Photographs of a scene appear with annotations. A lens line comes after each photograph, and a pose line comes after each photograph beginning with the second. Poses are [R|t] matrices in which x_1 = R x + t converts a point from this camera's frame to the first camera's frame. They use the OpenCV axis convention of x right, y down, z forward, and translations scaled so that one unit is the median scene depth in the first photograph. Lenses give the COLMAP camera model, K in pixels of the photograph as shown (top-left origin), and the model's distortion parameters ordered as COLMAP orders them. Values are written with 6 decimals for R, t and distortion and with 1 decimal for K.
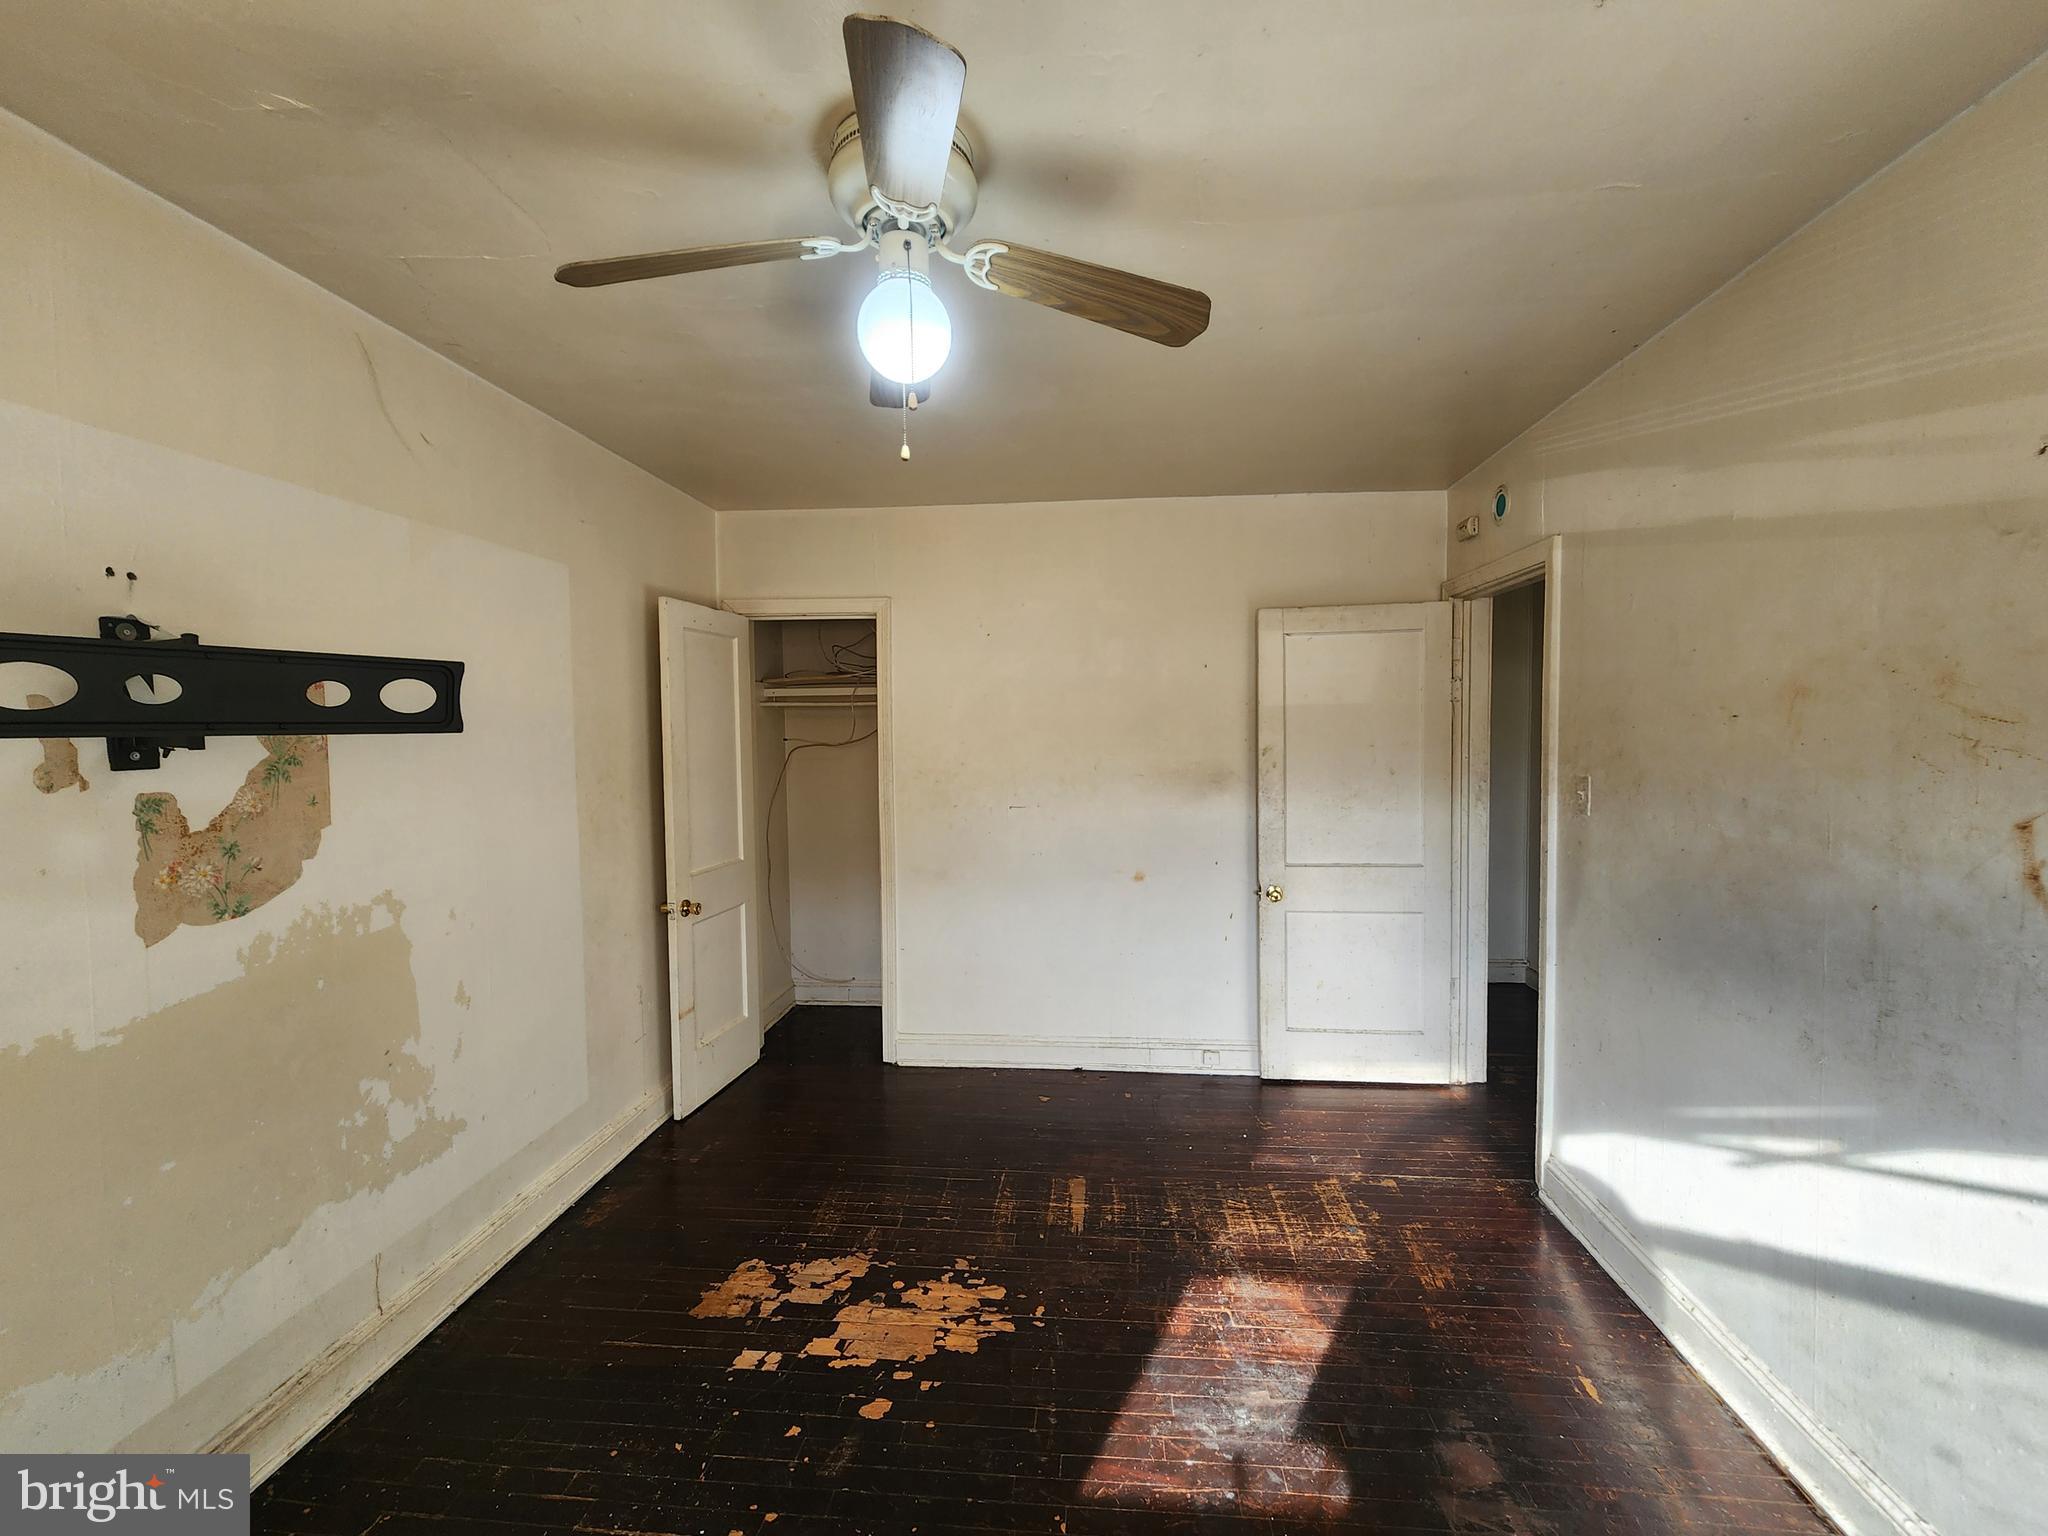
lens RADIAL K [[821.1, 0, 1031.8], [0, 821.1, 774.6], [0, 0, 1]] dist [-0.000327, -0.000110]
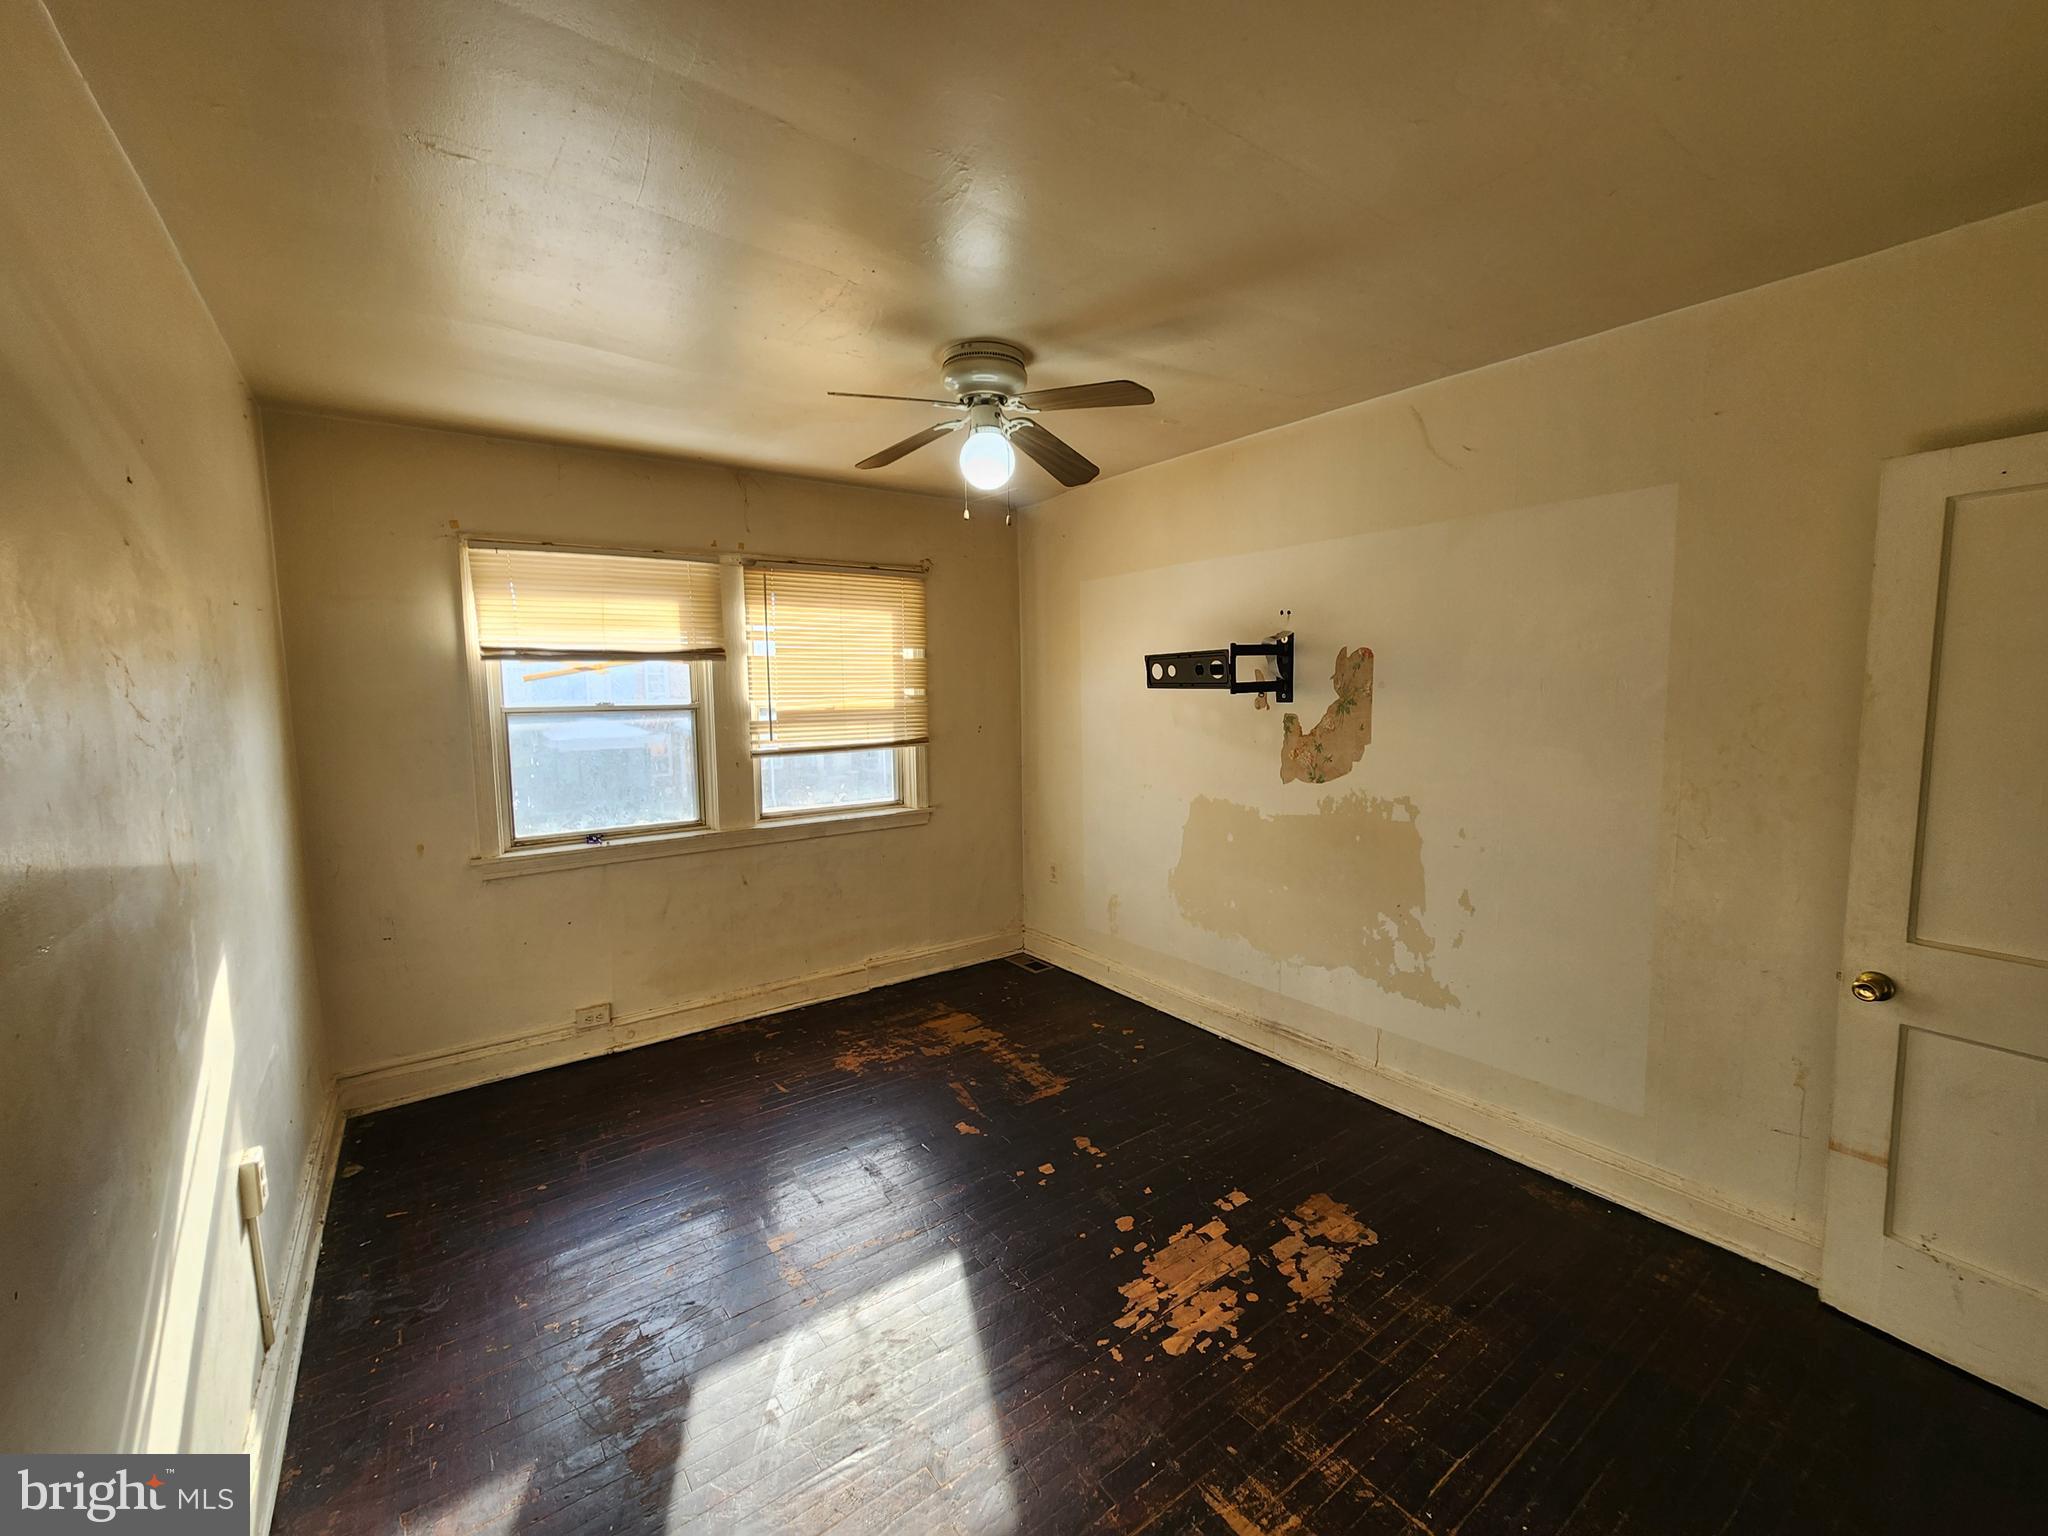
lens RADIAL K [[821.1, 0, 1031.8], [0, 821.1, 774.6], [0, 0, 1]] dist [-0.000327, -0.000110]
pose [[-0.737005, 0.097158, -0.668868, 0.658357], [-0.017328, 0.986573, 0.162401, -0.118791], [0.675665, 0.131281, -0.725425, 1.614952]]
